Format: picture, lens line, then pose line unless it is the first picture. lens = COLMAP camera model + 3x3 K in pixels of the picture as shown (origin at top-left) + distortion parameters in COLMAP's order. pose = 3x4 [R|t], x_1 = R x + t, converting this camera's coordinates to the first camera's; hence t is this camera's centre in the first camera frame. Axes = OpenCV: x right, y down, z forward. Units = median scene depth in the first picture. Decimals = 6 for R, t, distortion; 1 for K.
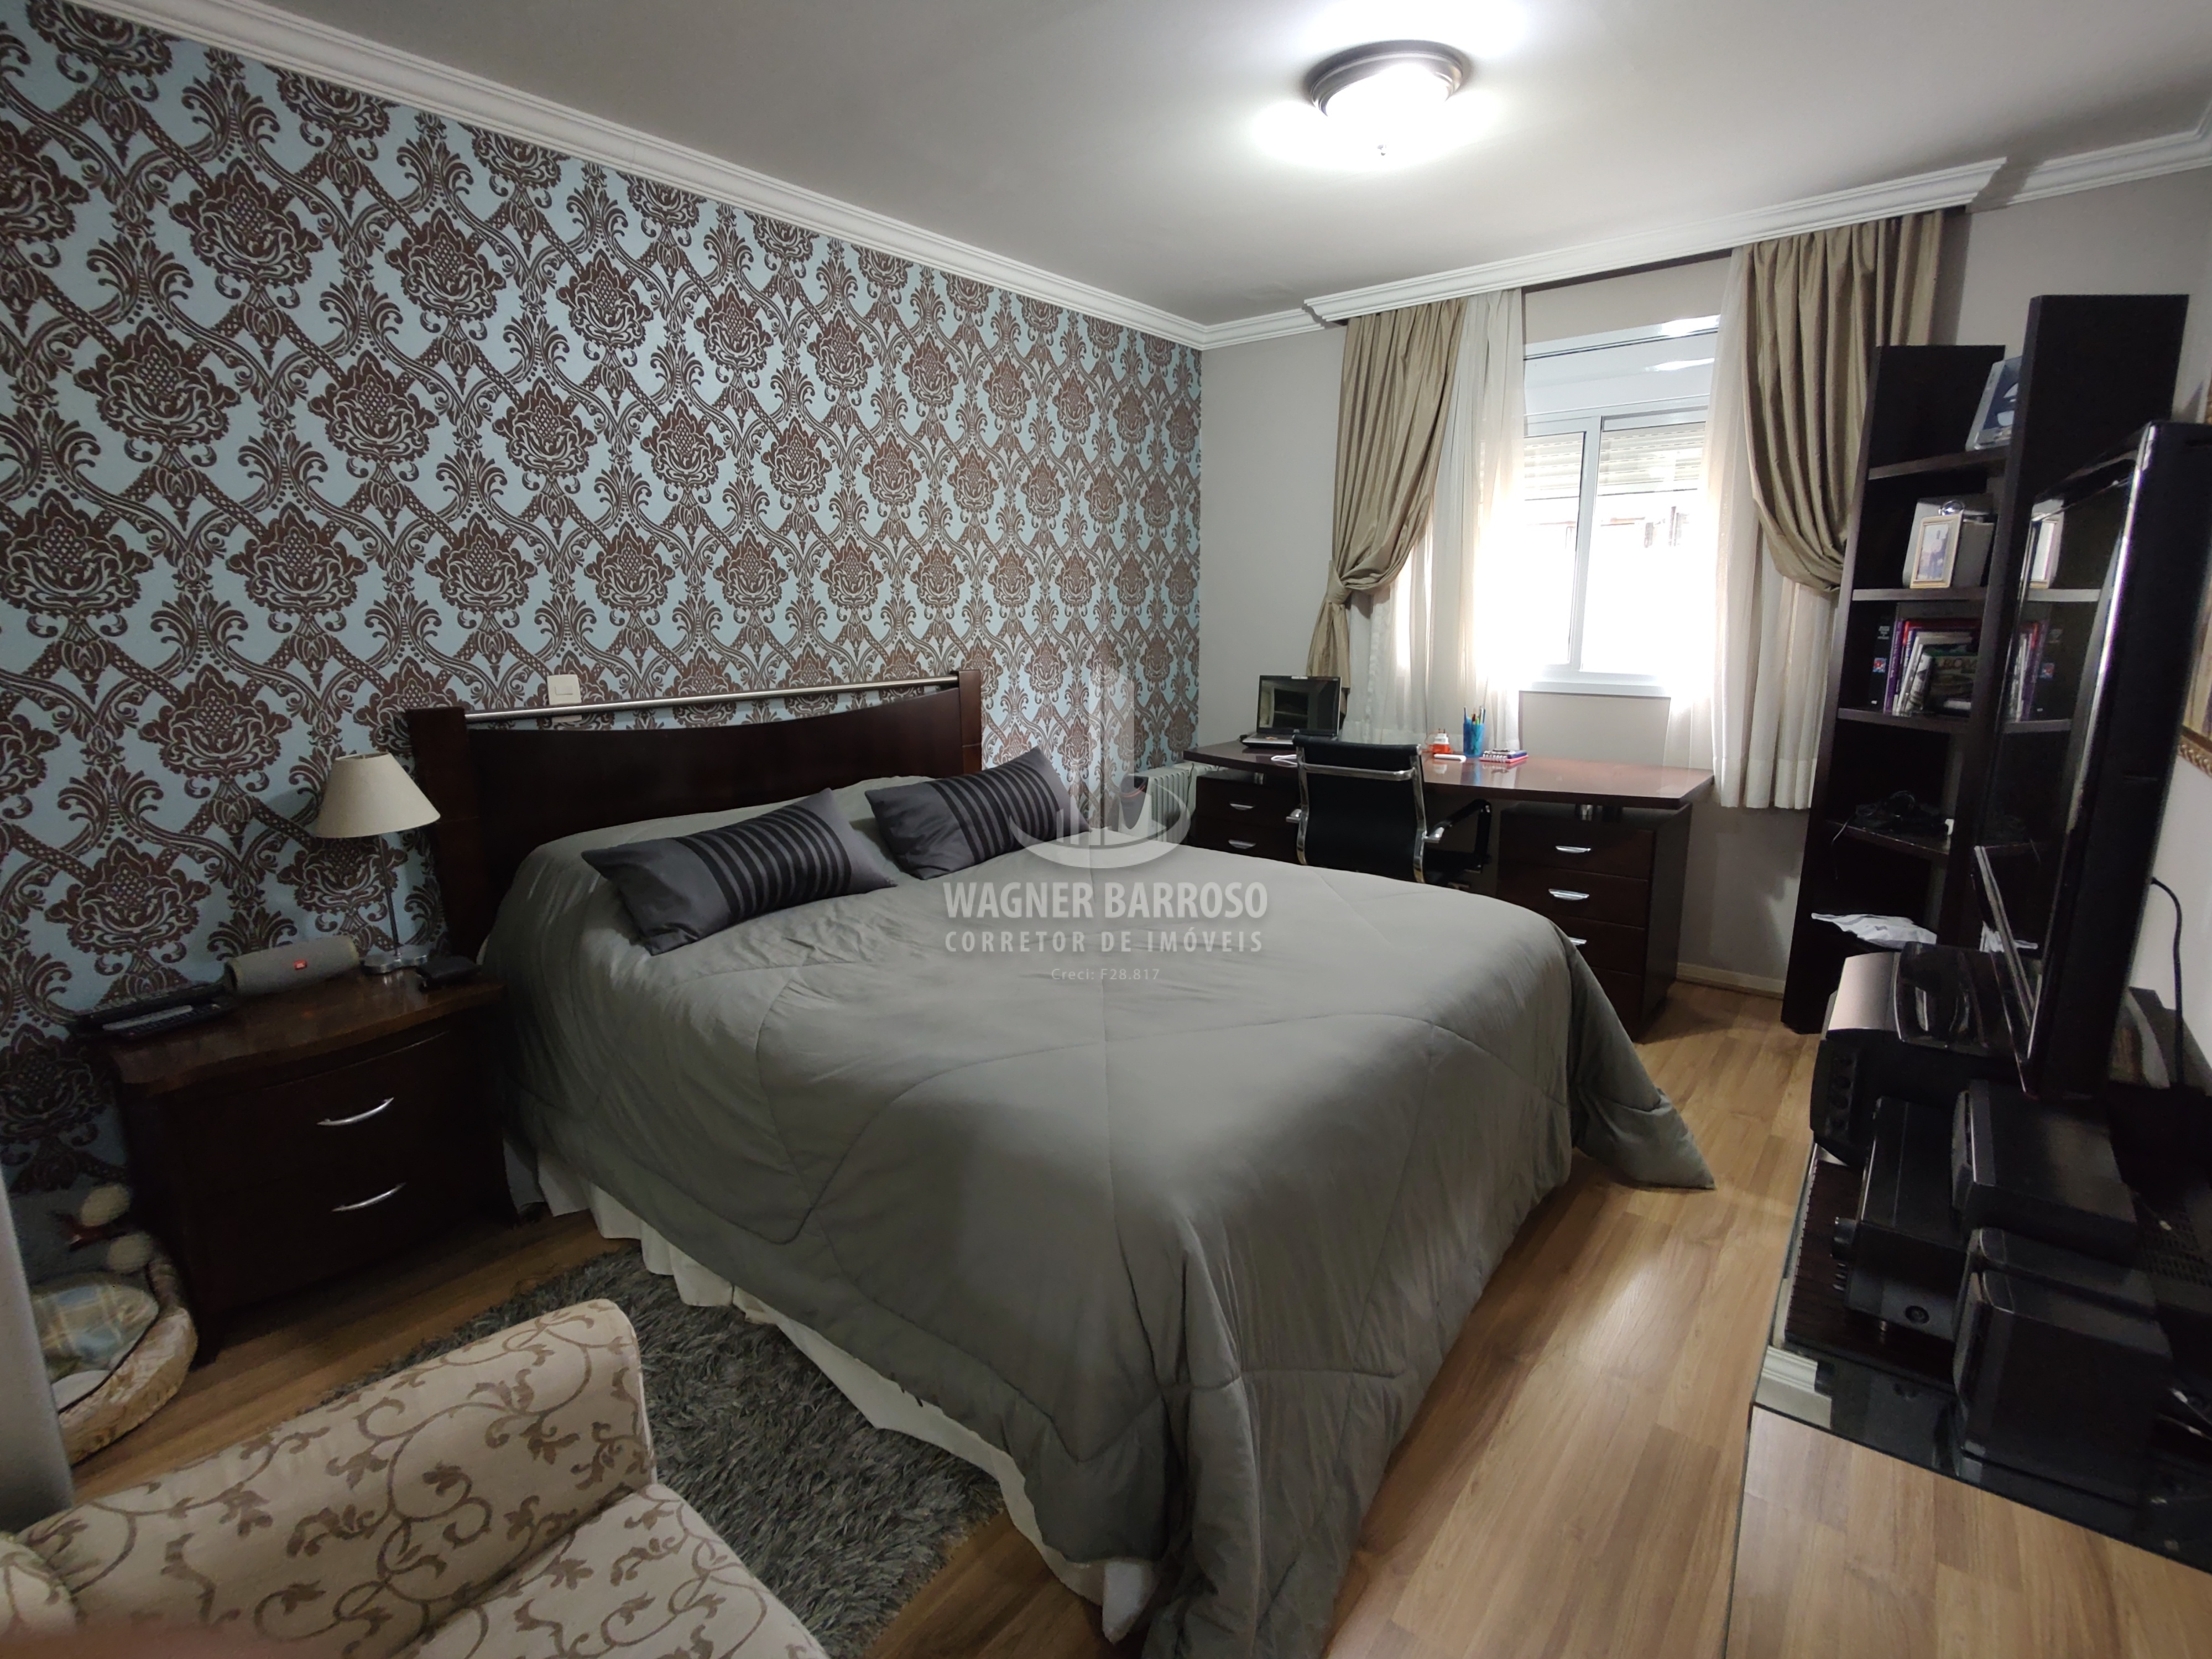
lens RADIAL K [[1082.7, 0, 1111.7], [0, 1082.7, 829.0], [0, 0, 1]] dist [-0.000555, -0.002534]
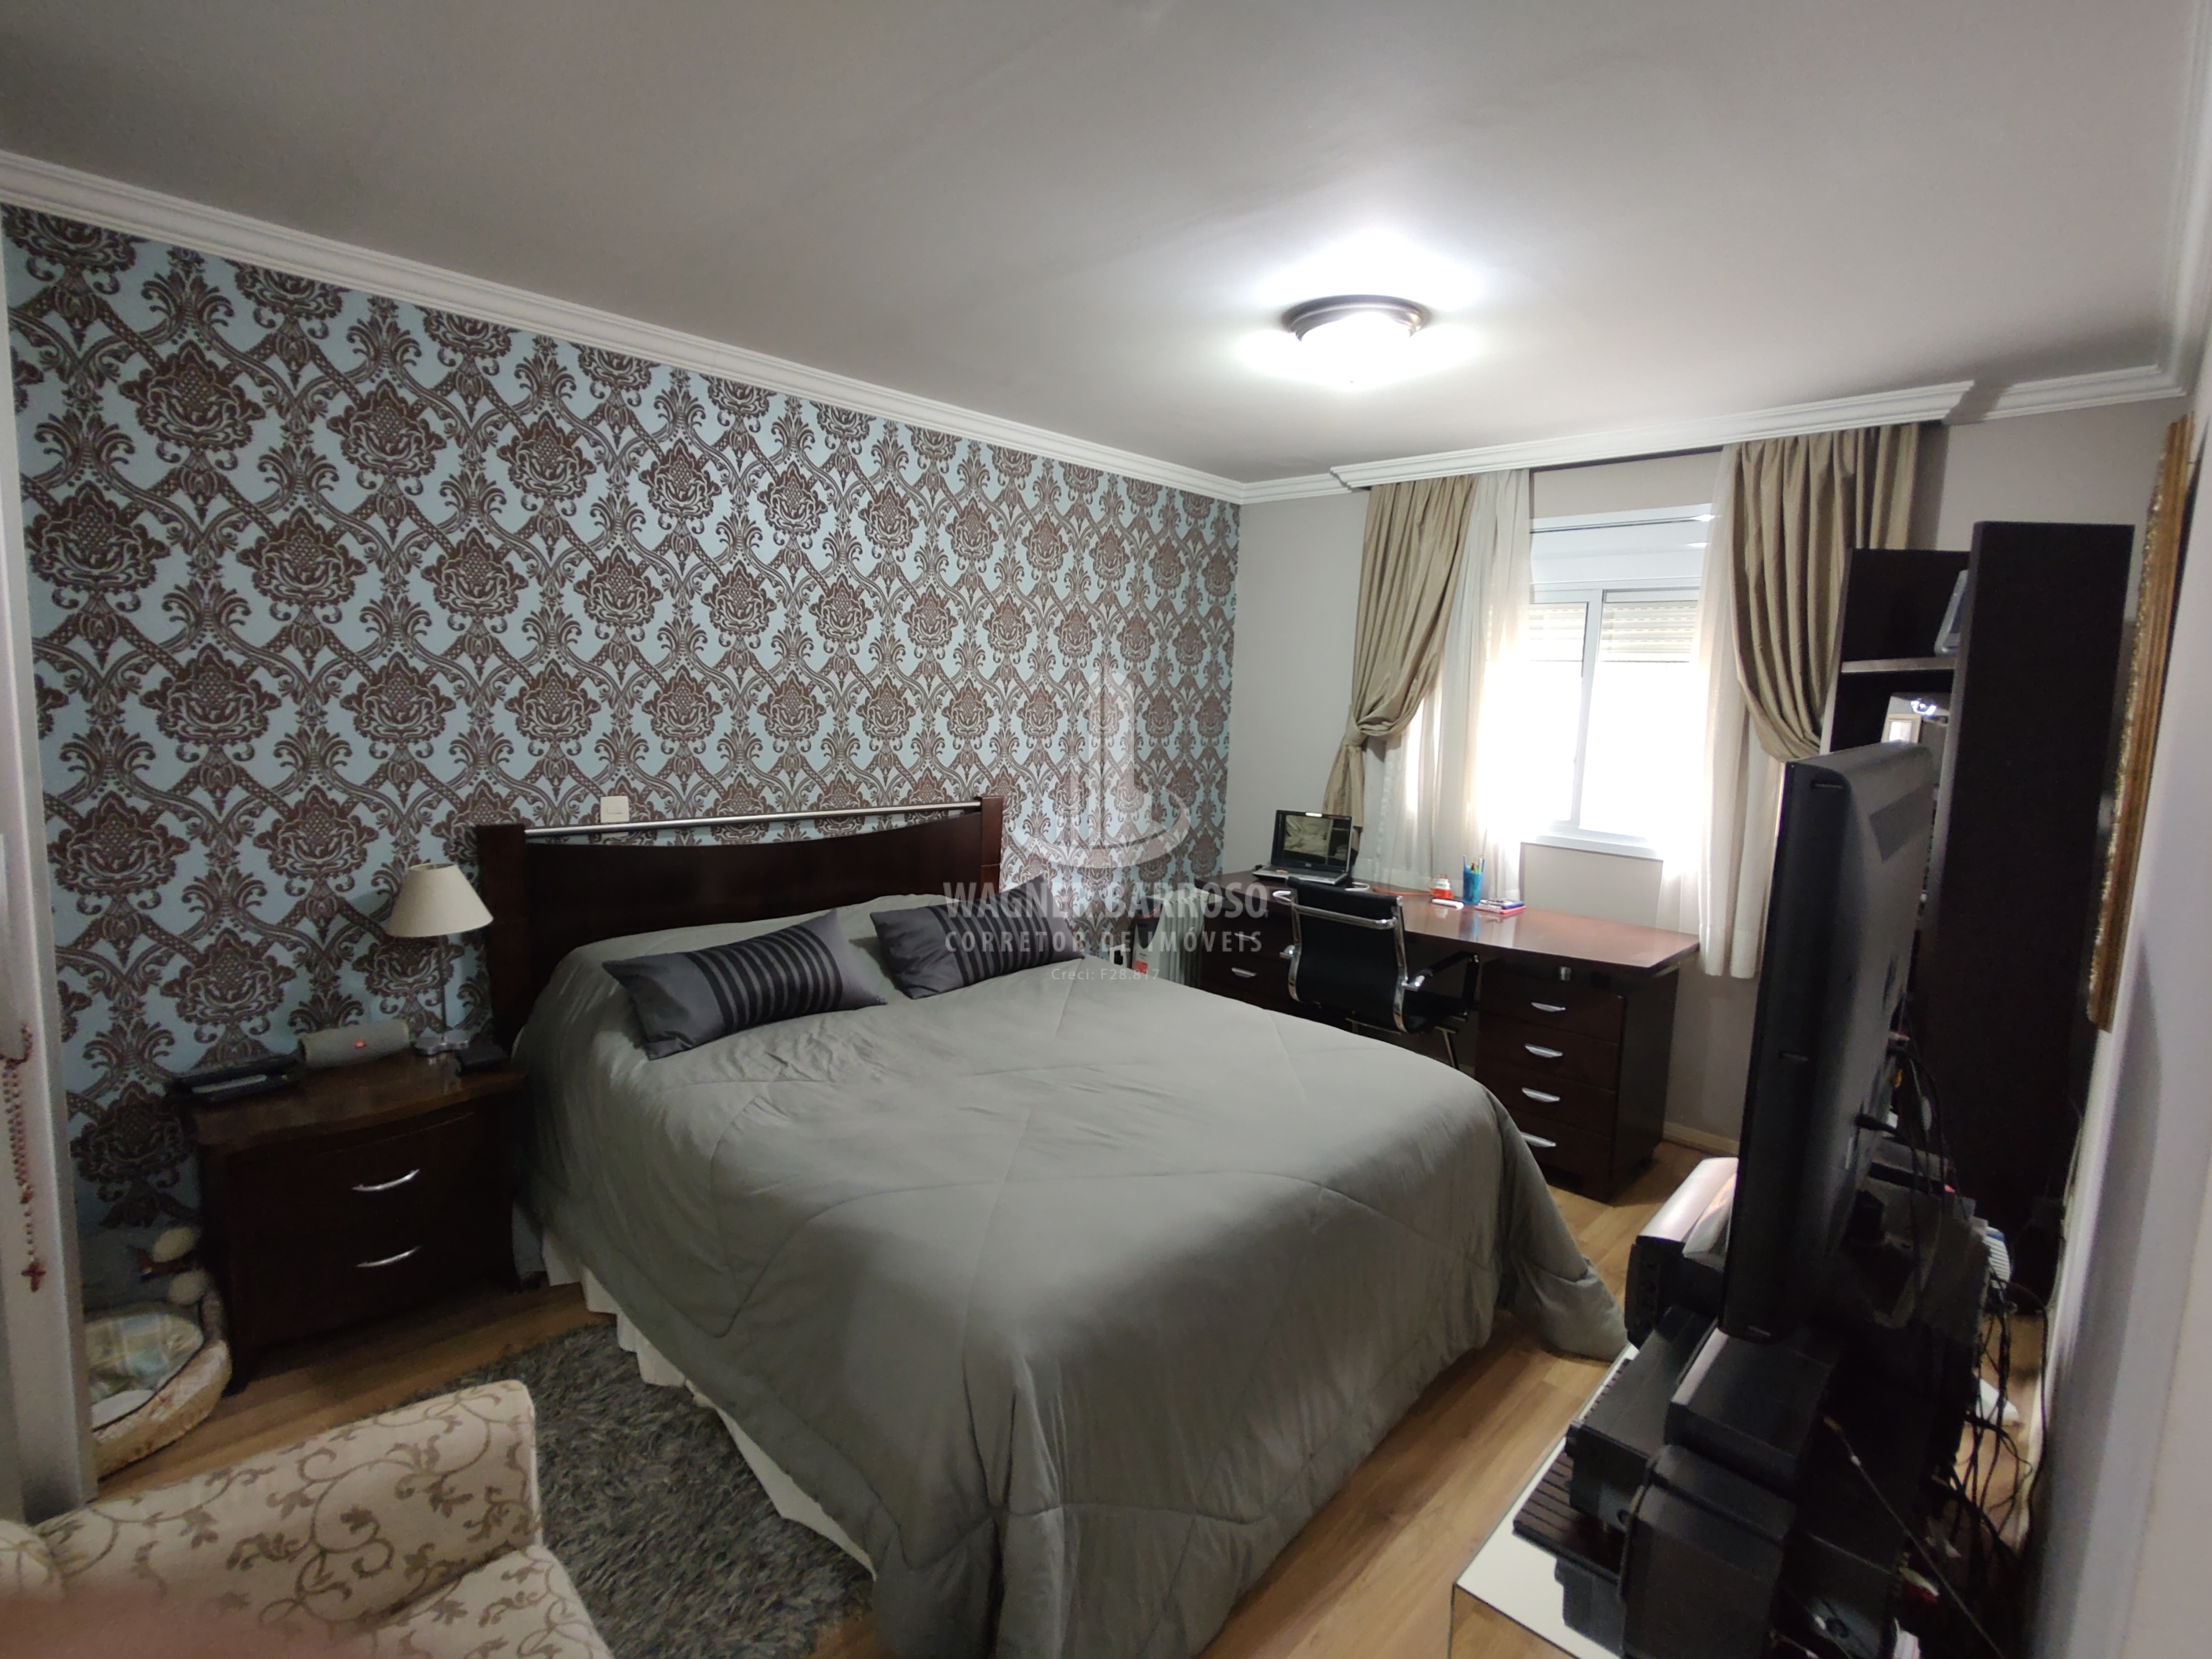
lens RADIAL K [[1082.7, 0, 1111.6], [0, 1082.7, 825.4], [0, 0, 1]] dist [-0.000555, -0.002534]
pose [[0.994366, 0.057663, -0.088946, 0.140219], [-0.064526, 0.994993, -0.076328, -0.070831], [0.084099, 0.081637, 0.993108, -0.103599]]
